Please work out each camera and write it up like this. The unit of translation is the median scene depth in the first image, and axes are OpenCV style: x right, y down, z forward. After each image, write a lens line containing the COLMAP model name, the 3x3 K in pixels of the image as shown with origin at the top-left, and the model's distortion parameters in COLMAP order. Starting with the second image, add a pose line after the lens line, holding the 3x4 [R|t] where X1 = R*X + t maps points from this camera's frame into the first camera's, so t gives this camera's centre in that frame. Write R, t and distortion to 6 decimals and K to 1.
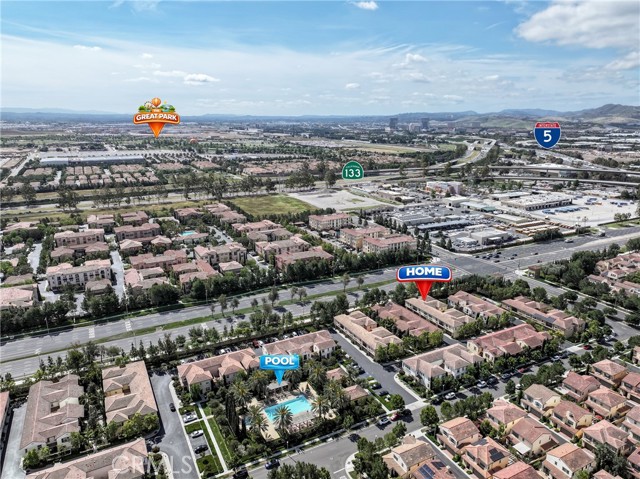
lens RADIAL K [[428.9, 0, 320.0], [0, 428.9, 239.5], [0, 0, 1]] dist [-0.002266, 0.001078]
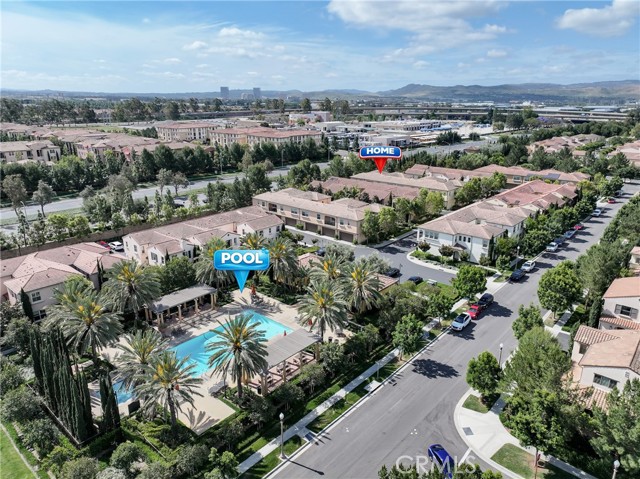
lens RADIAL K [[428.9, 0, 320.0], [0, 428.9, 239.5], [0, 0, 1]] dist [-0.002266, 0.001078]
pose [[0.927326, -0.092927, 0.362533, -0.128318], [0.078301, 0.995419, 0.054867, 0.291700], [-0.365971, -0.022493, 0.930354, 0.620640]]
